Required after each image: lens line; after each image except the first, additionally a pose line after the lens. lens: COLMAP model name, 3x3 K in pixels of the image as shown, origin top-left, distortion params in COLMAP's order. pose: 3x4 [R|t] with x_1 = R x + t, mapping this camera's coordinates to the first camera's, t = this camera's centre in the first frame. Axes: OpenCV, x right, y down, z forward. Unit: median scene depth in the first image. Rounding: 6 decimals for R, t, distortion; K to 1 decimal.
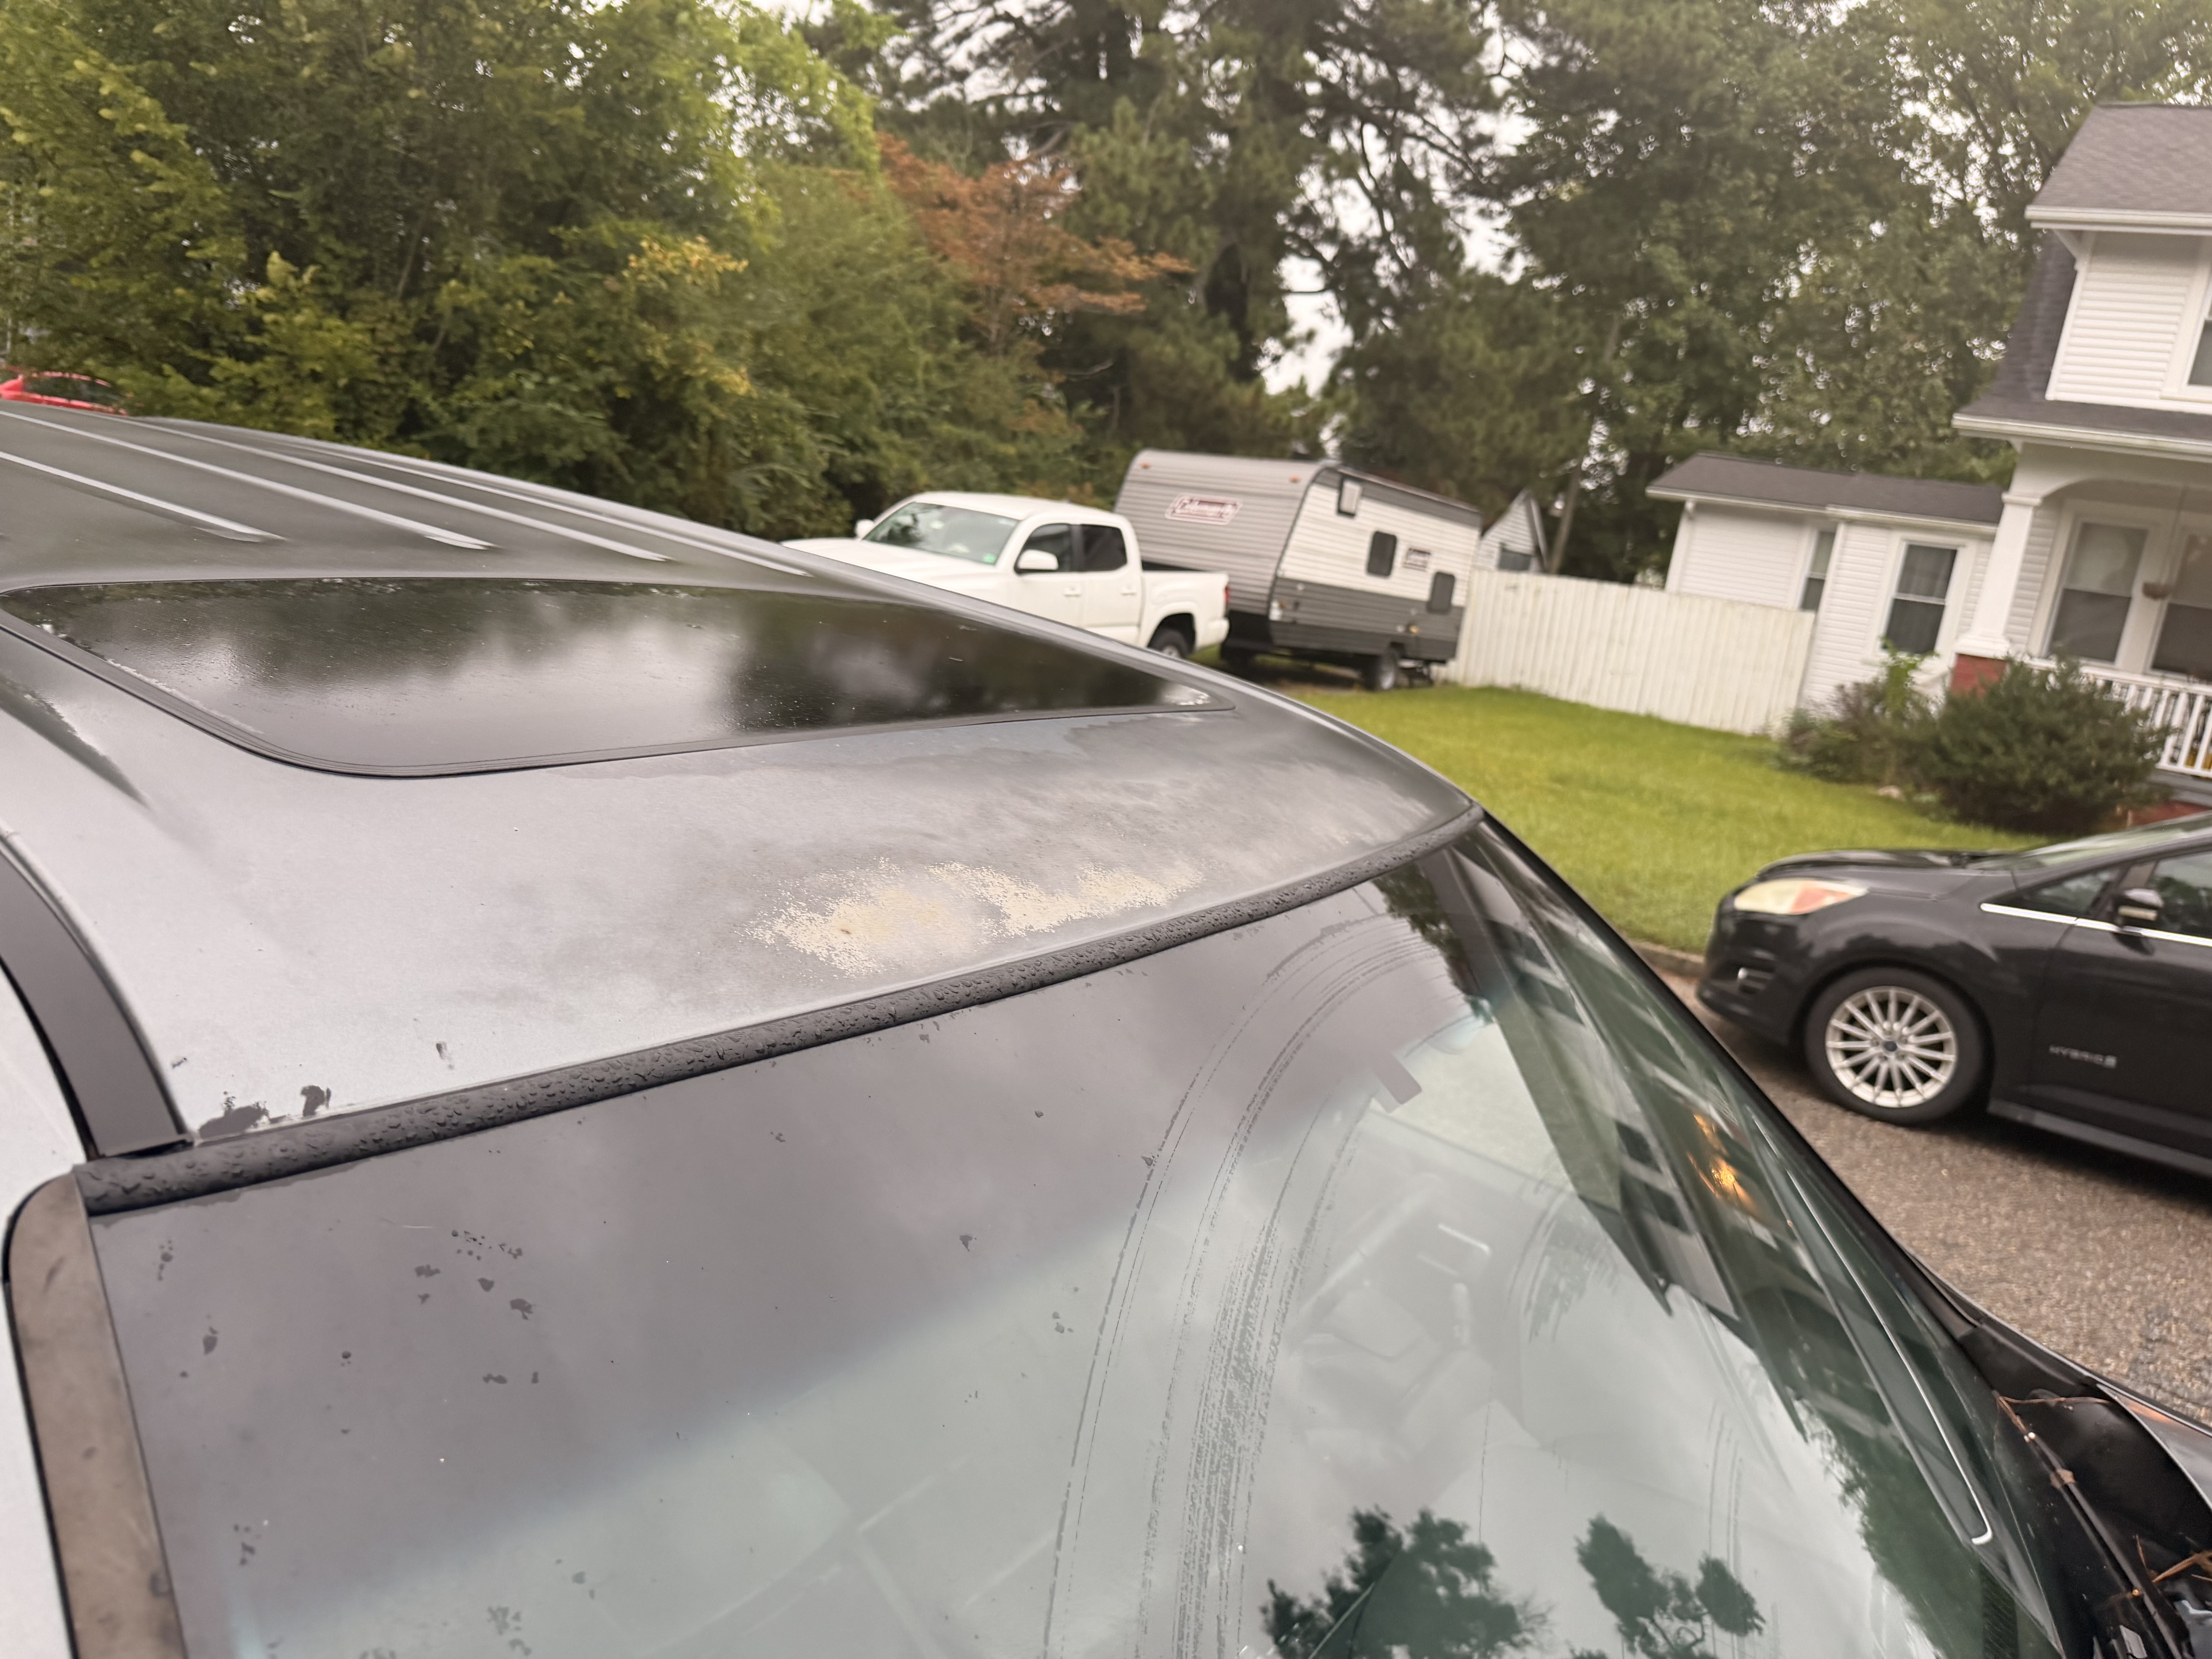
lens RADIAL K [[1582.5, 0, 1106.0], [0, 1582.5, 829.5], [0, 0, 1]] dist [0.038495, -0.077385]
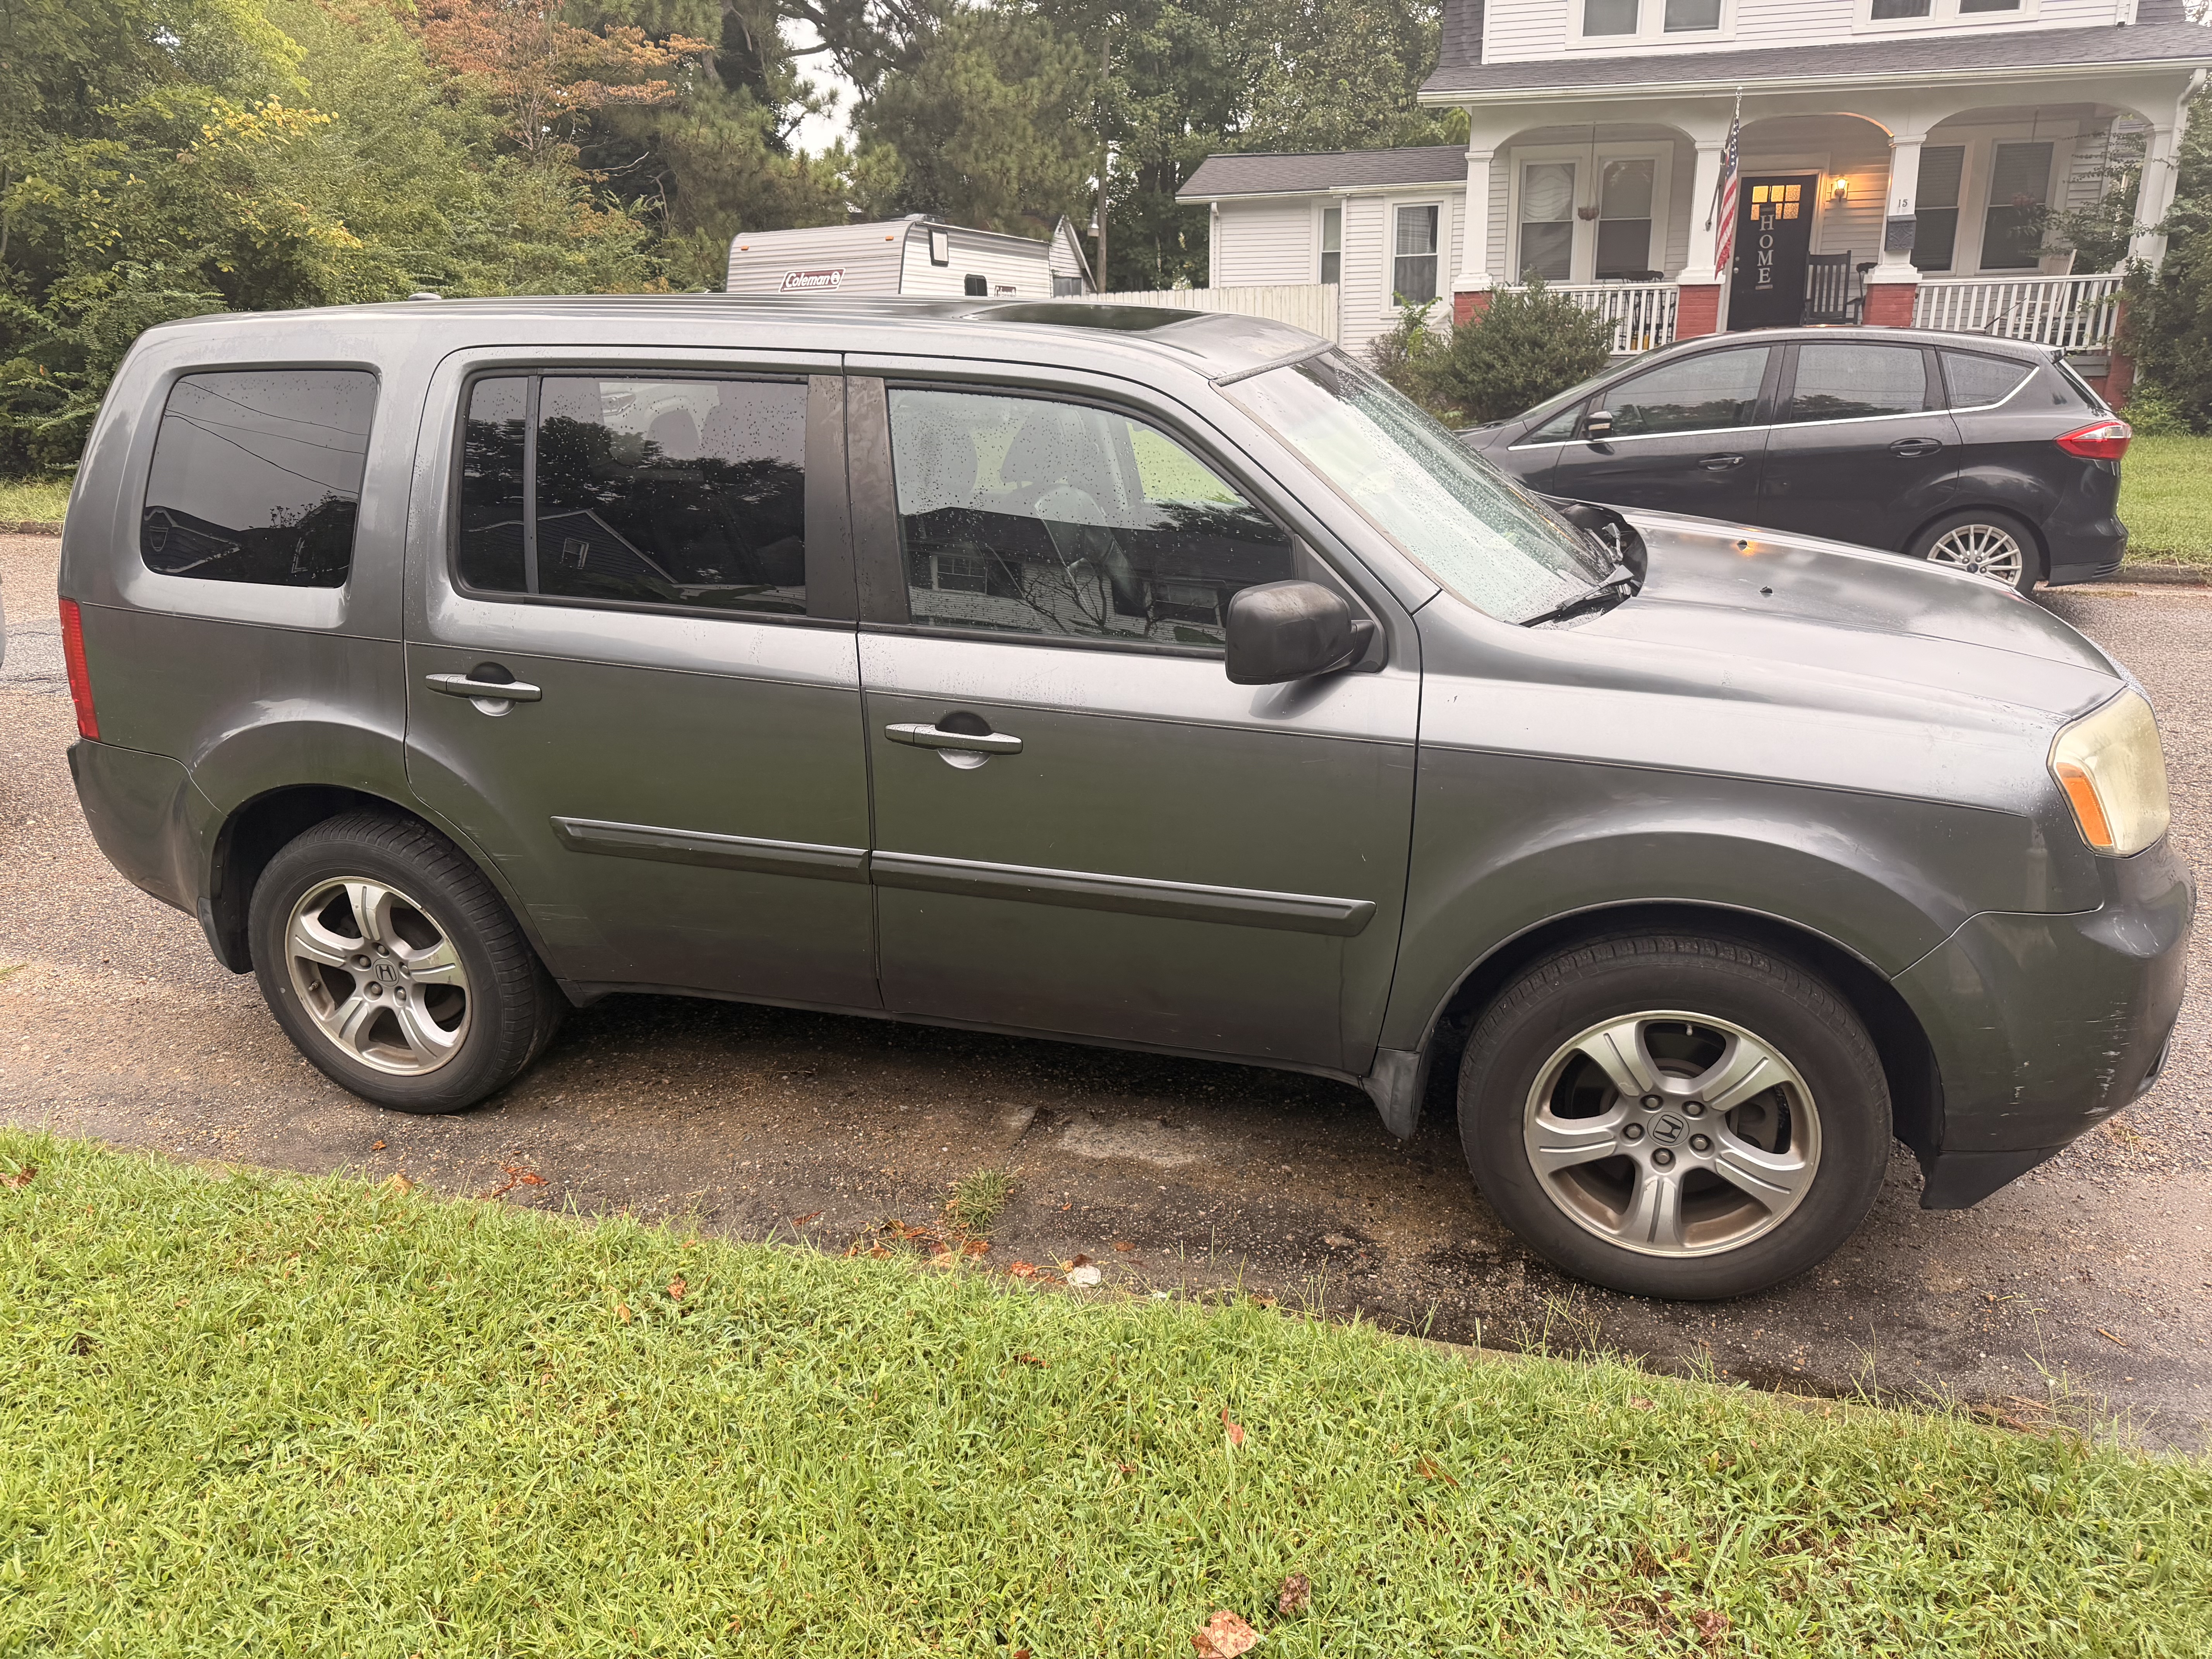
lens RADIAL K [[1582.5, 0, 1106.0], [0, 1582.5, 829.5], [0, 0, 1]] dist [0.038495, -0.077385]
pose [[0.942380, -0.250566, 0.221669, -0.065169], [0.217073, 0.962154, 0.164741, 0.018408], [-0.254558, -0.107130, 0.961105, -0.108190]]
